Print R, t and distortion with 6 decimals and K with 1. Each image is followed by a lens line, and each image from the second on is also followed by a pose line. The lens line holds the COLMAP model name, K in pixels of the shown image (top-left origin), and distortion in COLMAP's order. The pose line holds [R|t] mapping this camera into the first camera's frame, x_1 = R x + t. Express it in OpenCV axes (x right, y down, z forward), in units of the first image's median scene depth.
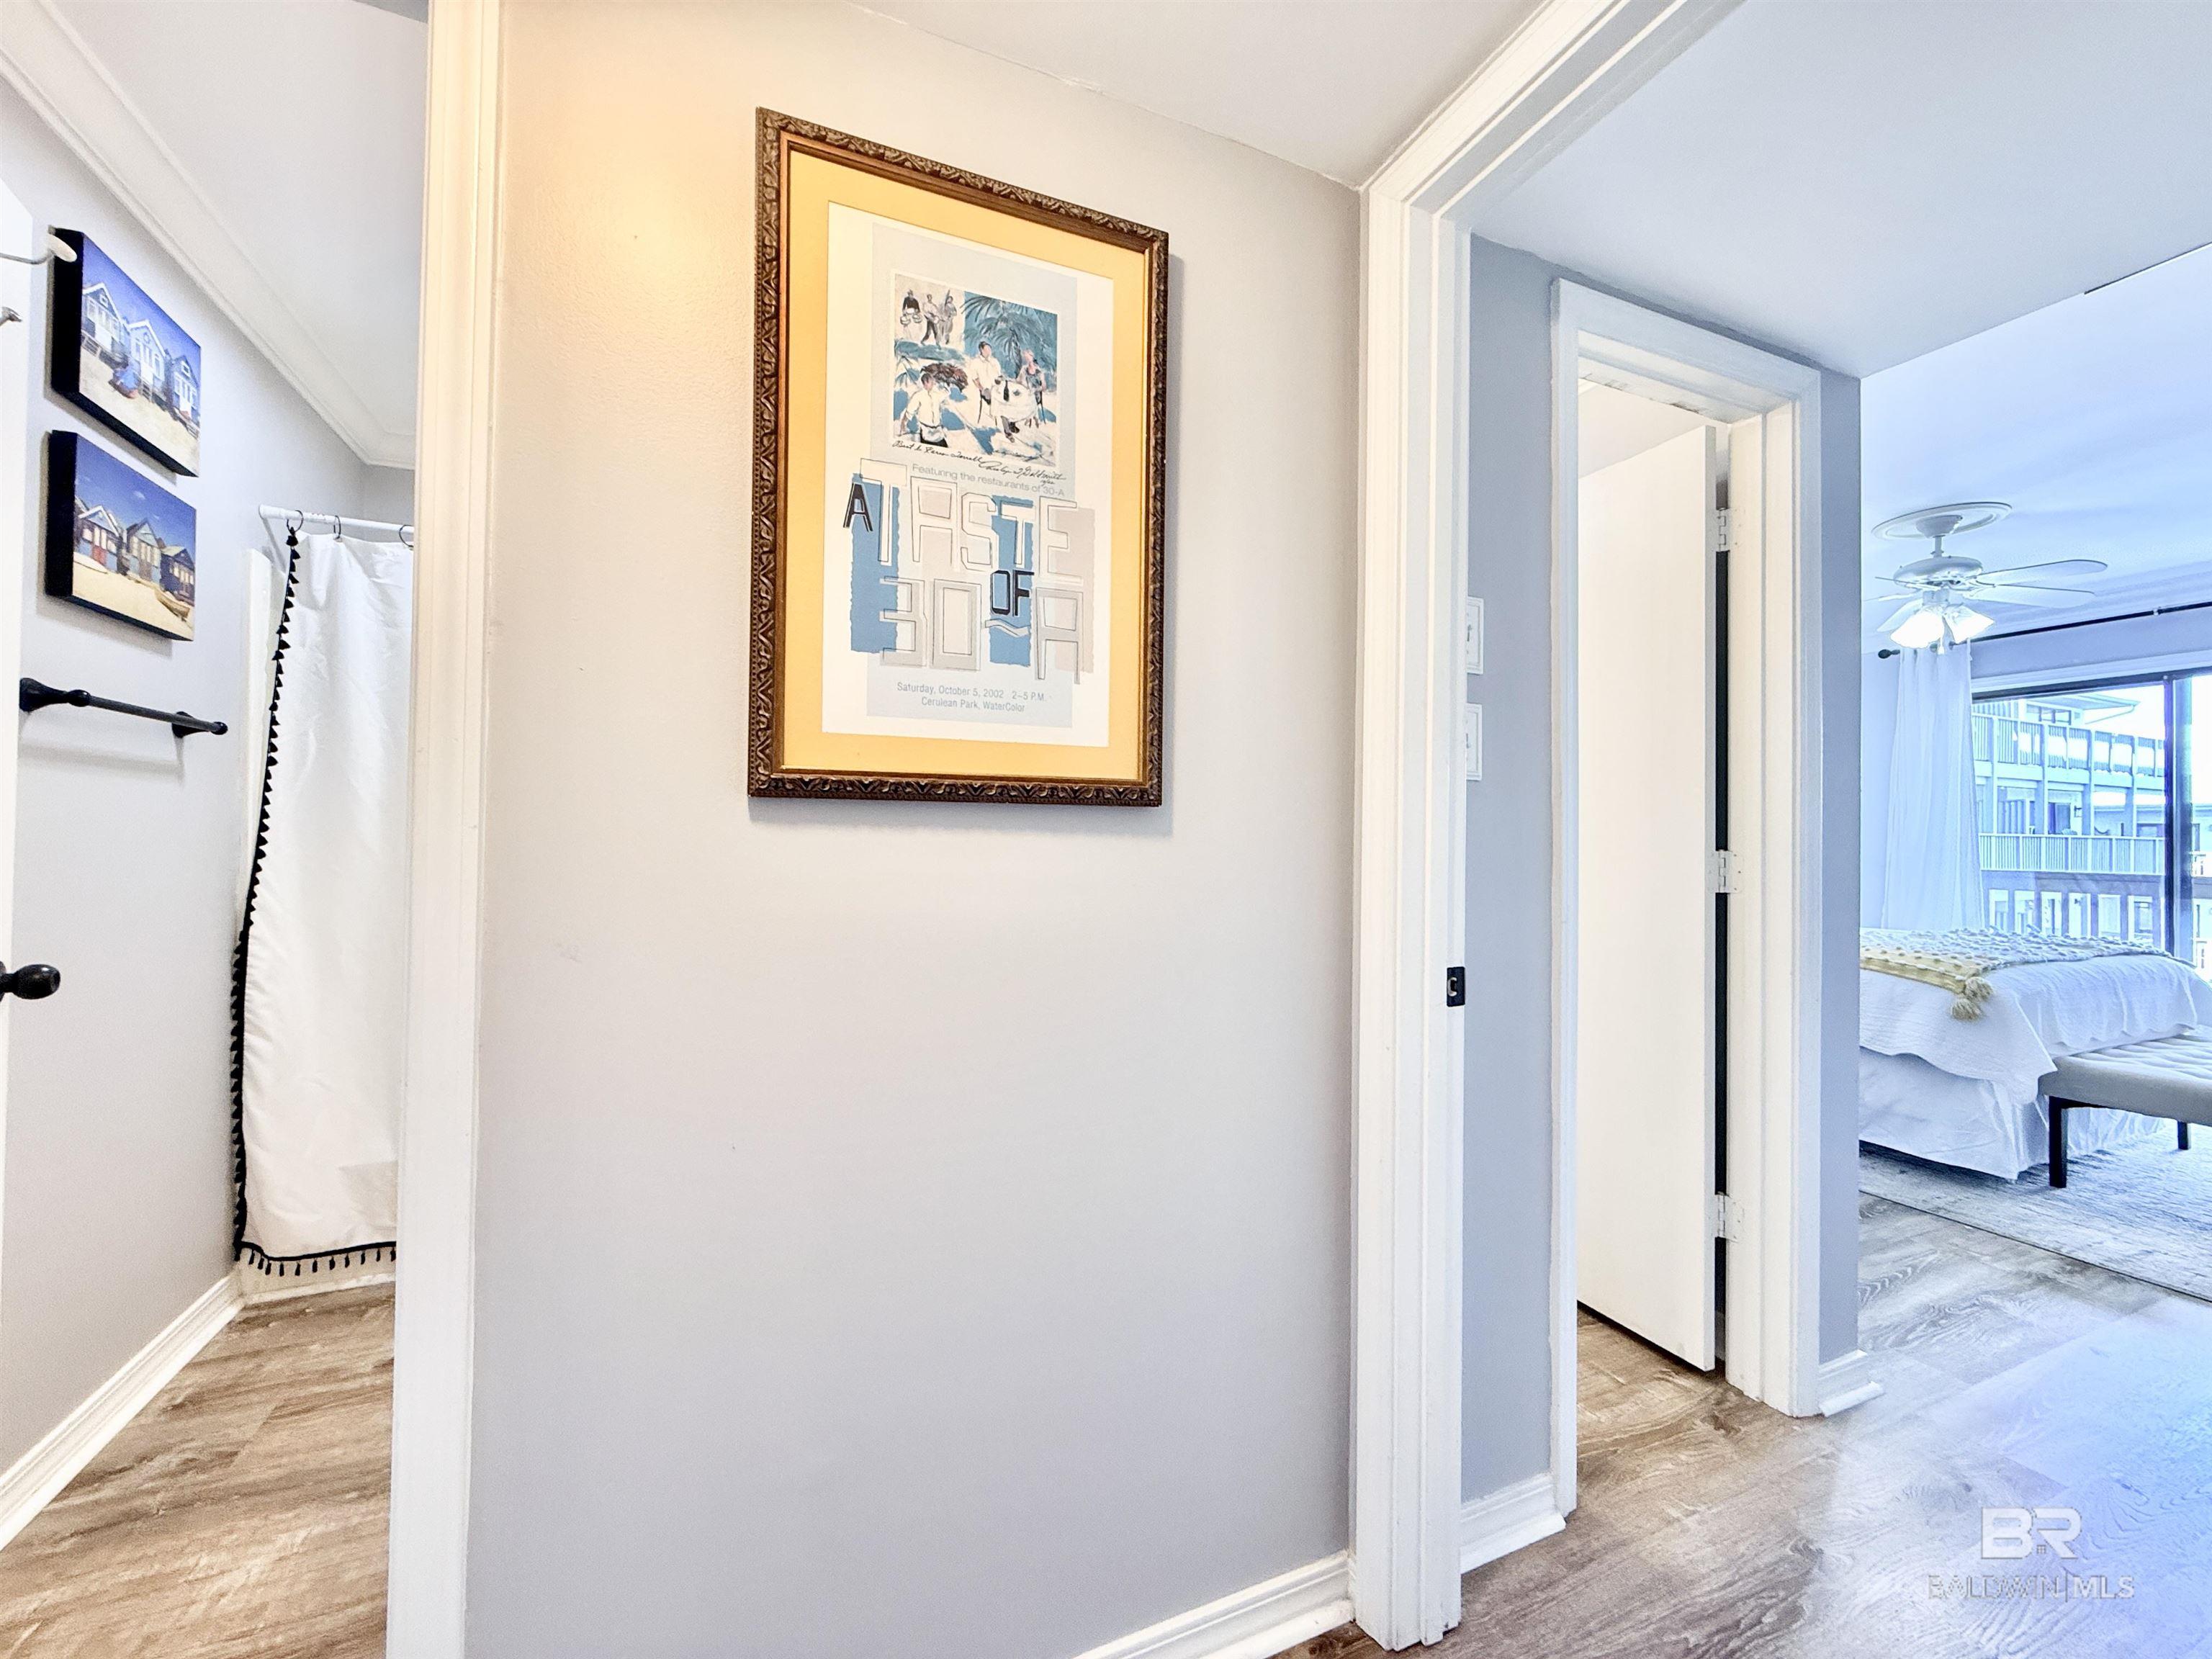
lens RADIAL K [[883.3, 0, 1101.0], [0, 883.3, 828.4], [0, 0, 1]] dist [0.000466, -0.000269]
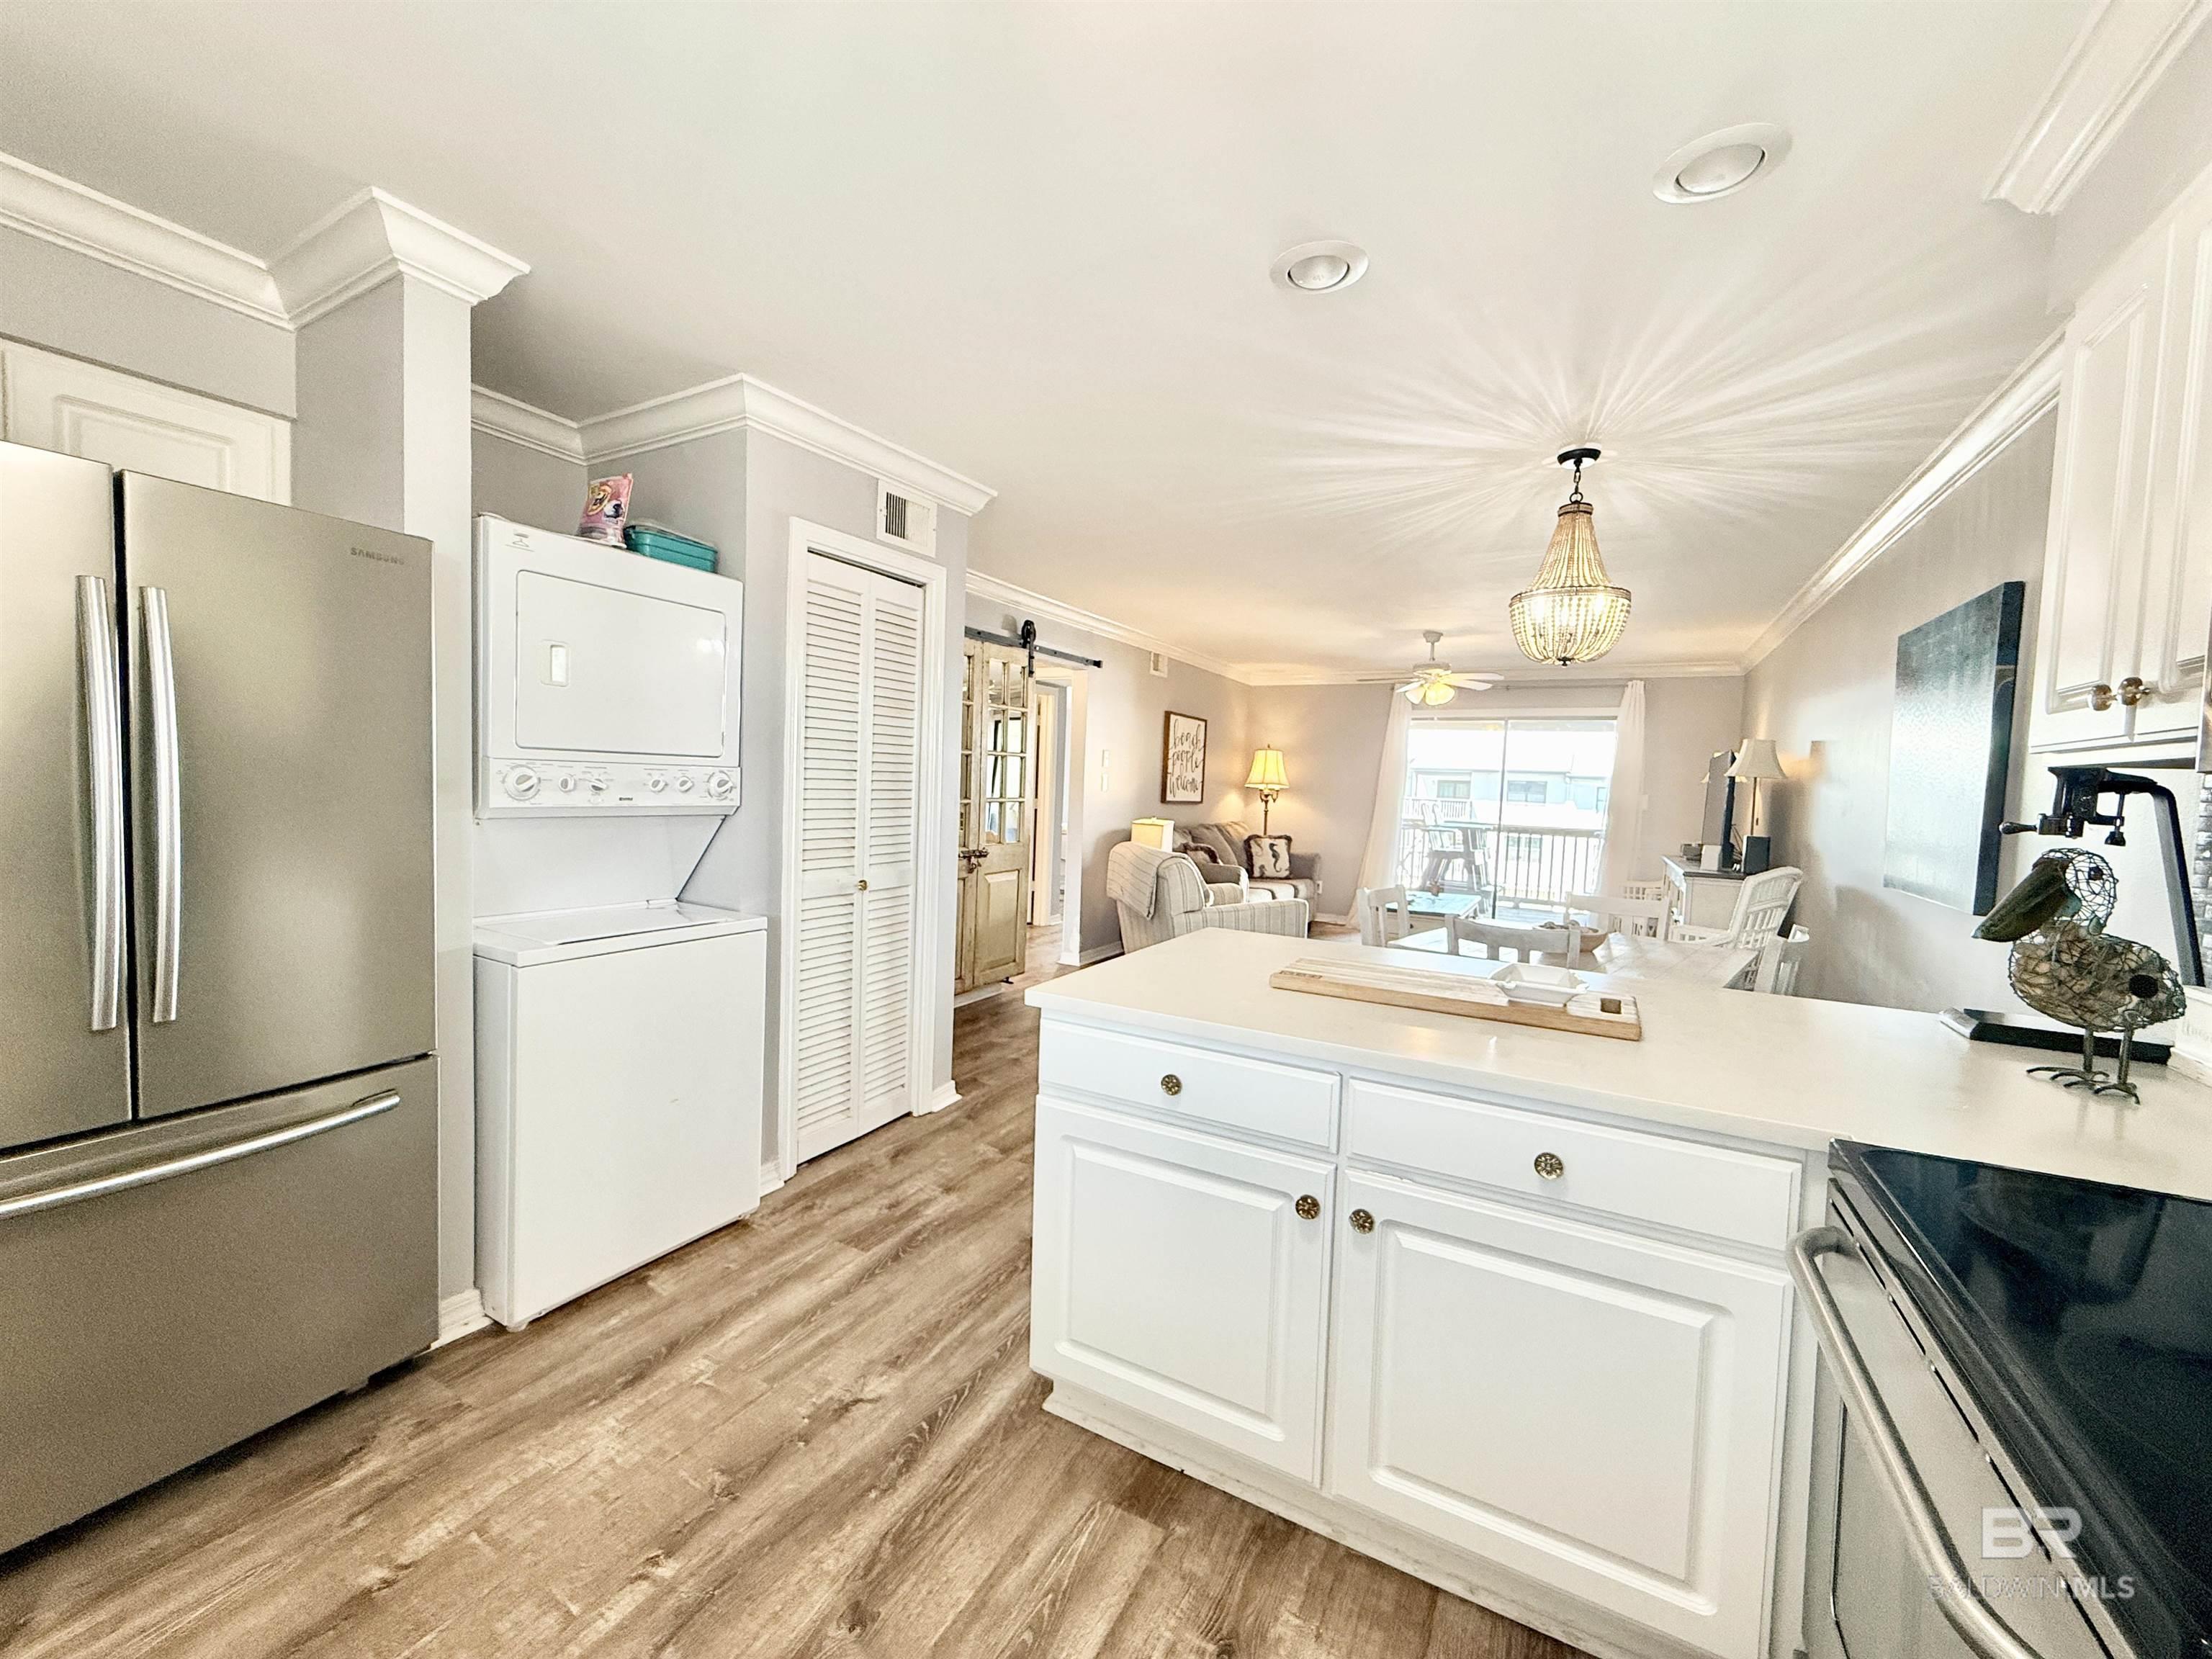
lens RADIAL K [[881.9, 0, 1101.4], [0, 881.9, 828.5], [0, 0, 1]] dist [0.000383, -0.000237]
pose [[0.795436, -0.010187, 0.605953, -1.607401], [-0.037521, 0.997113, 0.066017, -0.123069], [-0.604876, -0.075249, 0.792757, -2.549103]]
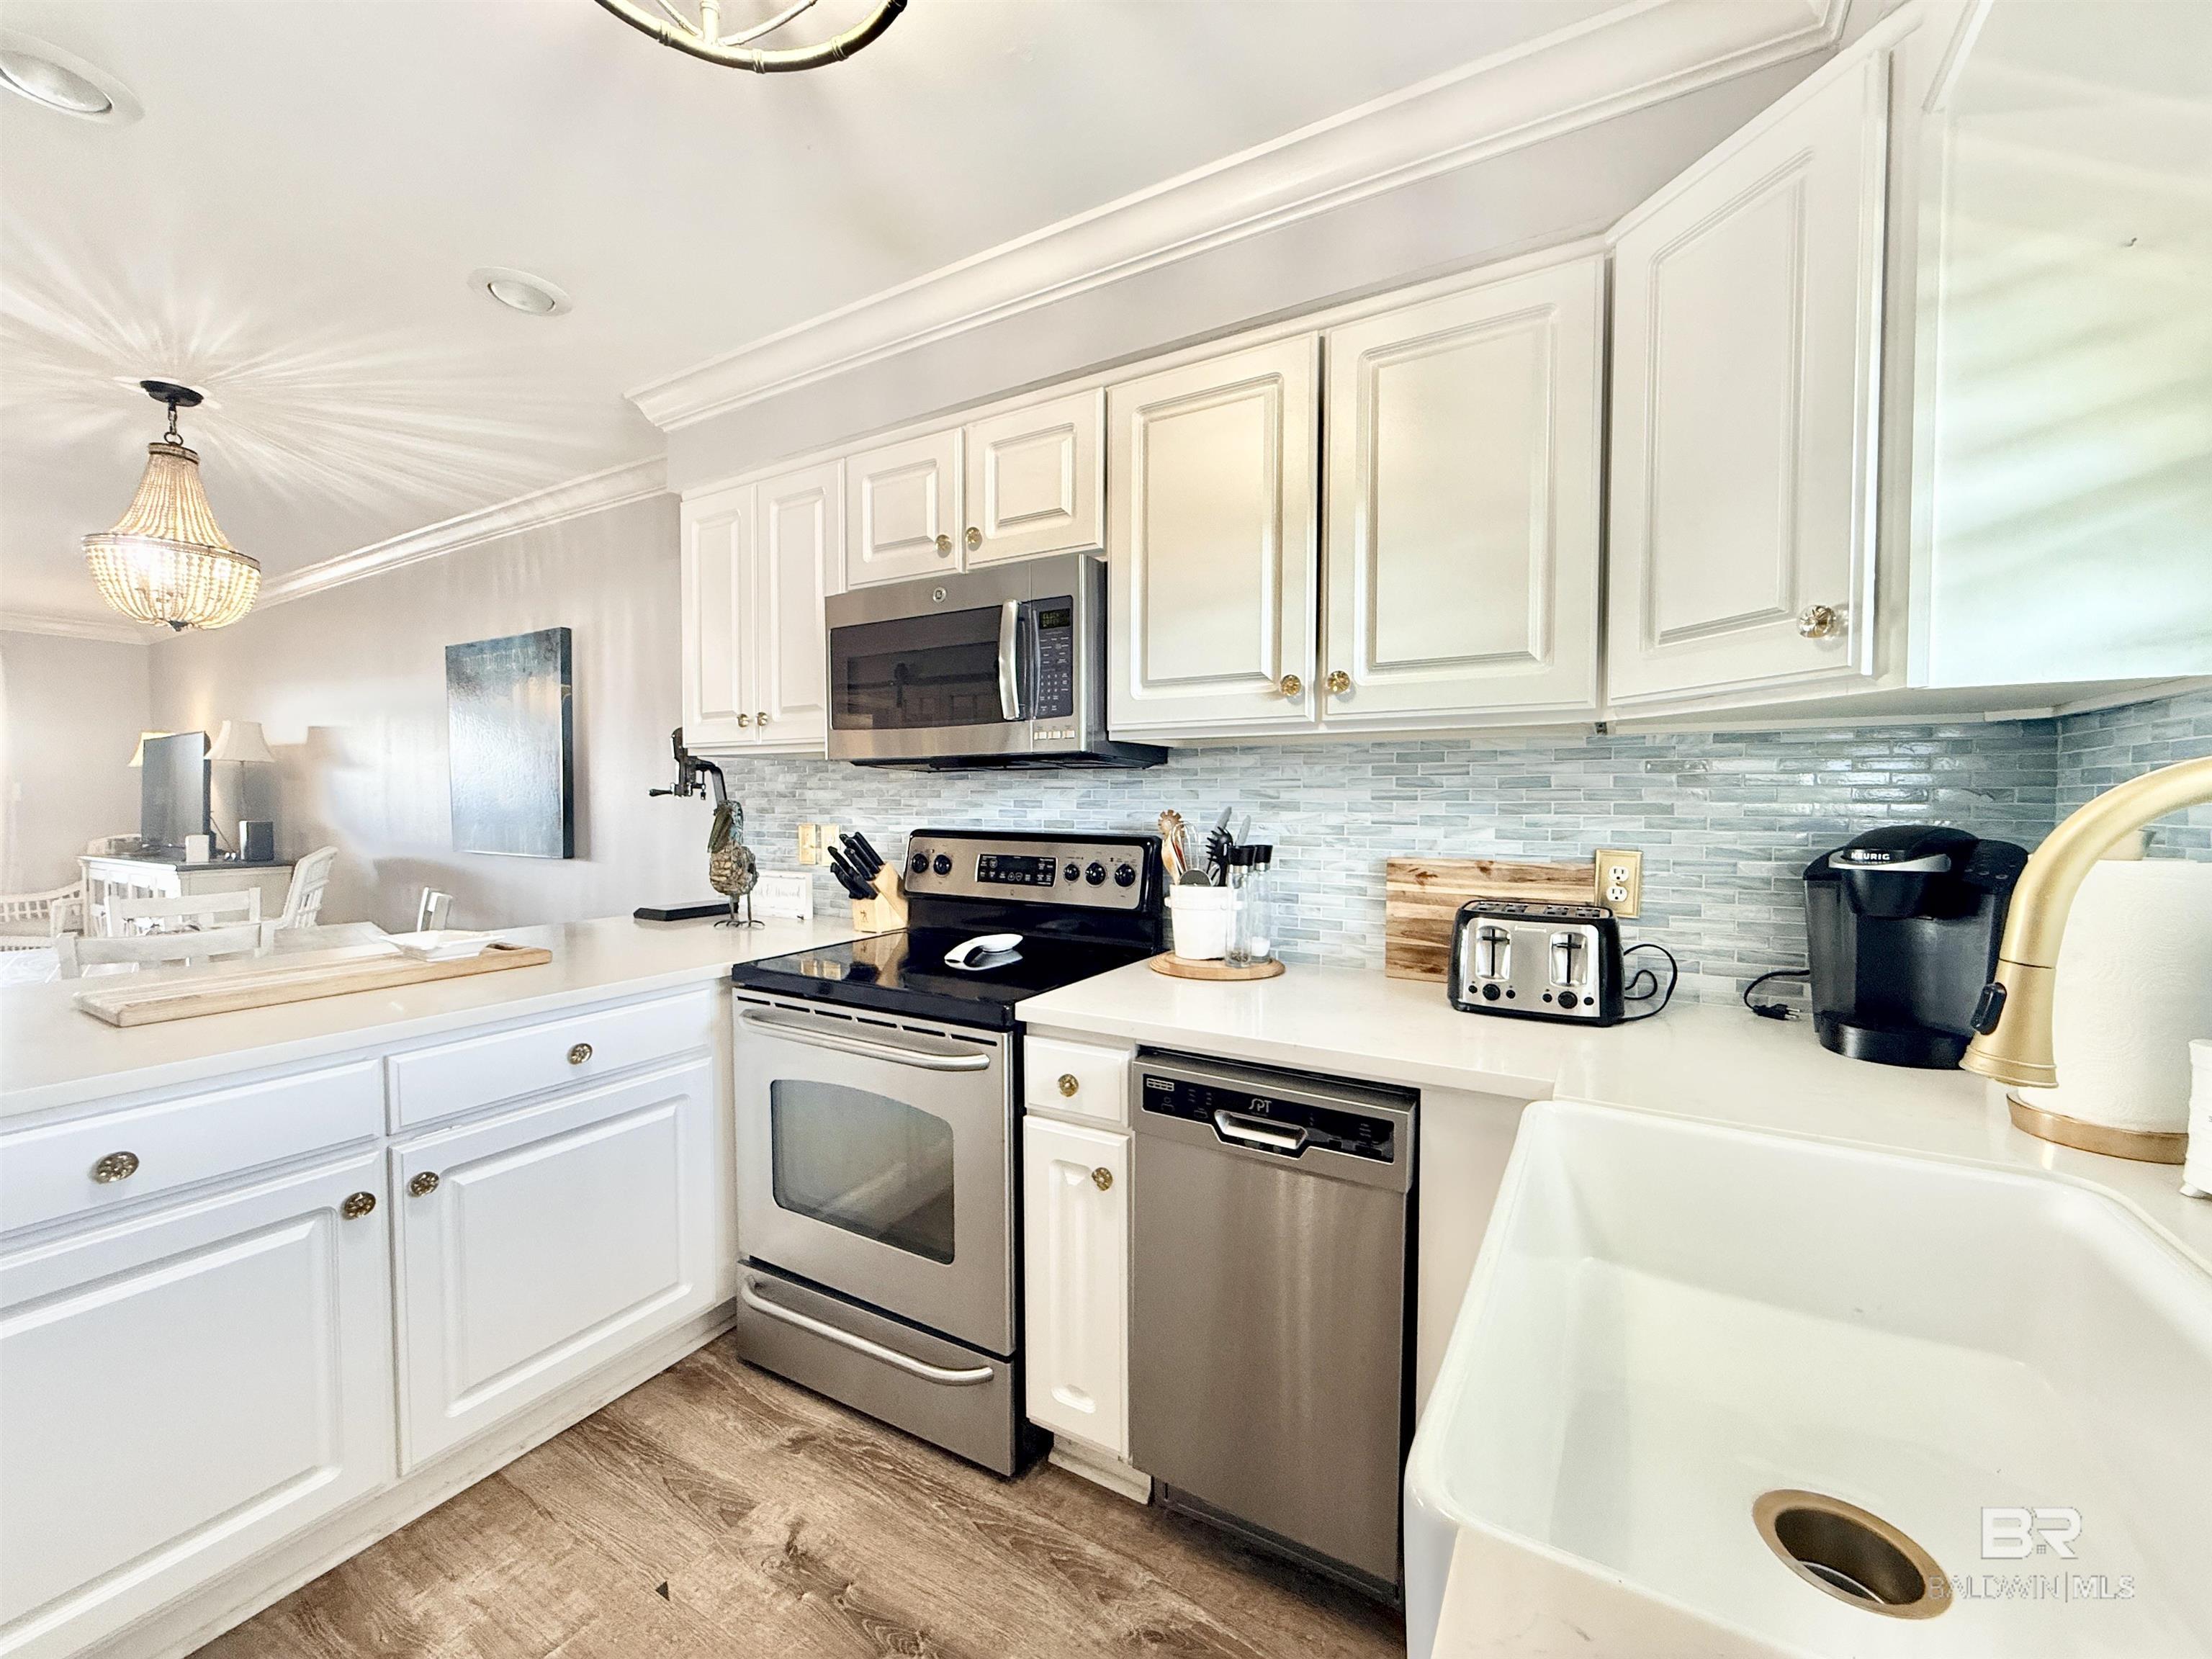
lens RADIAL K [[883.3, 0, 1101.0], [0, 883.3, 828.4], [0, 0, 1]] dist [0.000466, -0.000269]
pose [[-0.585355, -0.033004, 0.810105, -1.966670], [-0.015376, 0.999443, 0.029608, -0.093861], [-0.810631, 0.004876, -0.585537, -2.125866]]
